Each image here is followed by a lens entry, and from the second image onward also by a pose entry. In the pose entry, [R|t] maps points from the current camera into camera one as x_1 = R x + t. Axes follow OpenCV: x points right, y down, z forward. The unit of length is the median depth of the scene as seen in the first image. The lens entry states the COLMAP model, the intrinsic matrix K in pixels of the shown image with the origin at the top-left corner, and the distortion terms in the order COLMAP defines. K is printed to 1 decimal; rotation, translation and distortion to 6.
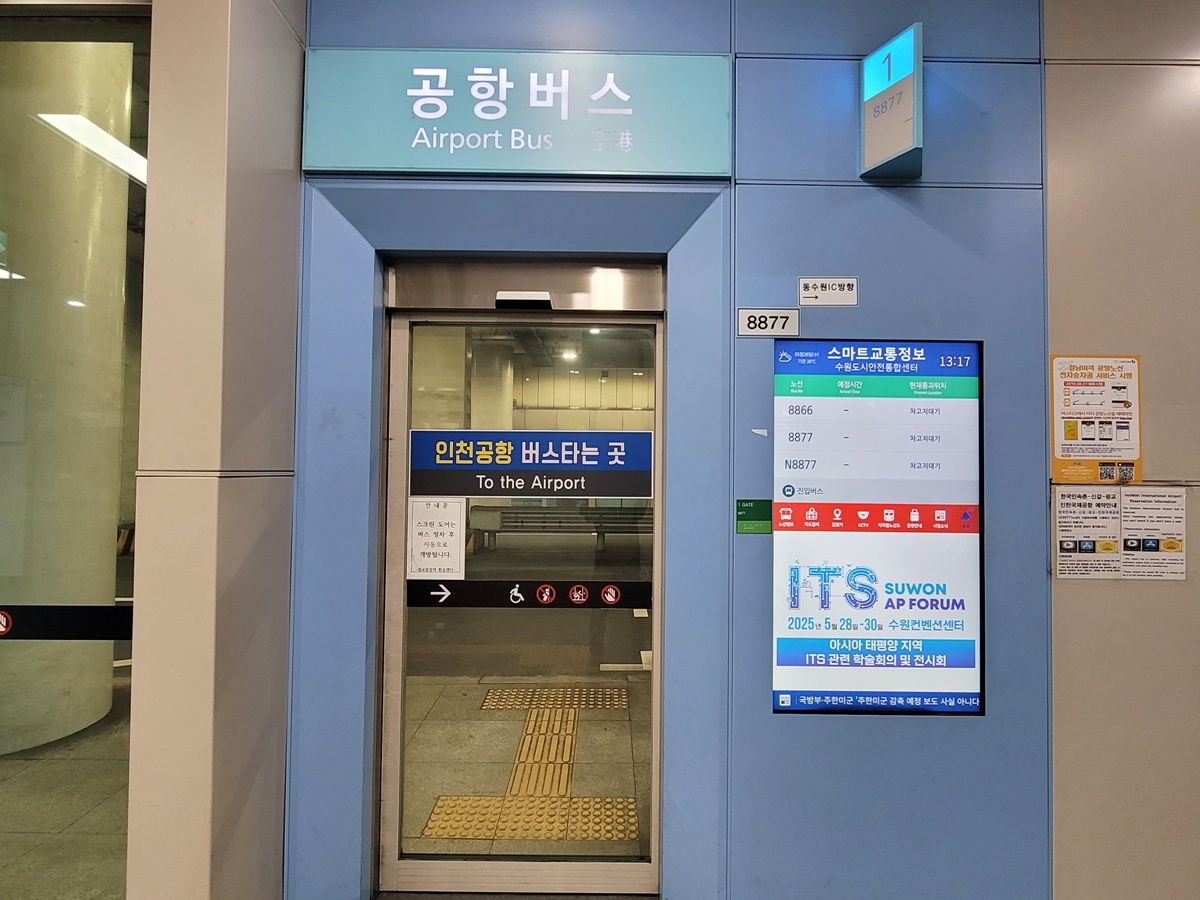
lens RADIAL K [[611.7, 0, 605.9], [0, 611.7, 467.7], [0, 0, 1]] dist [-0.011038, -0.000197]
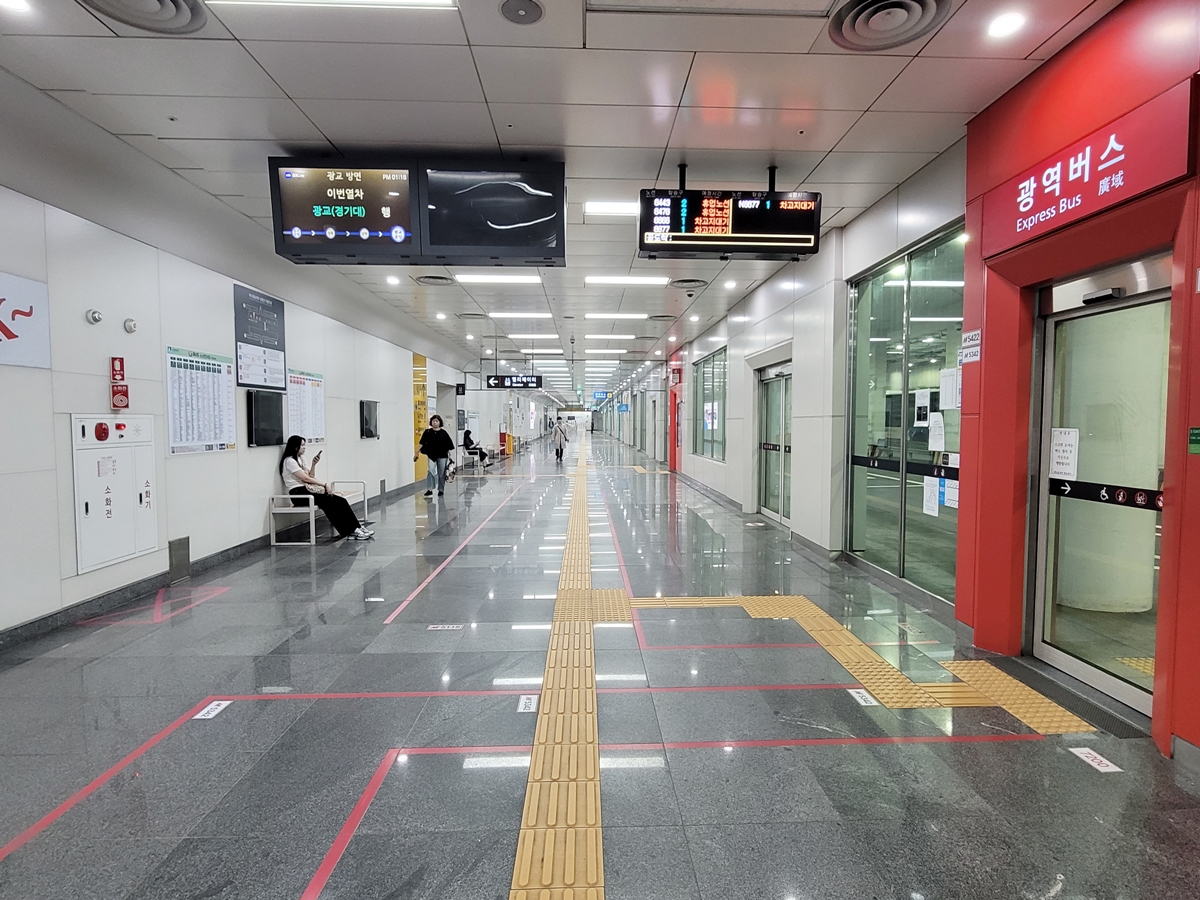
lens RADIAL K [[611.7, 0, 602.6], [0, 611.7, 451.2], [0, 0, 1]] dist [-0.011038, -0.000197]
pose [[0.010803, 0.039424, -0.999164, 1.450822], [0.023849, 0.998928, 0.039673, 0.019178], [0.999657, -0.024258, 0.009851, -0.247716]]
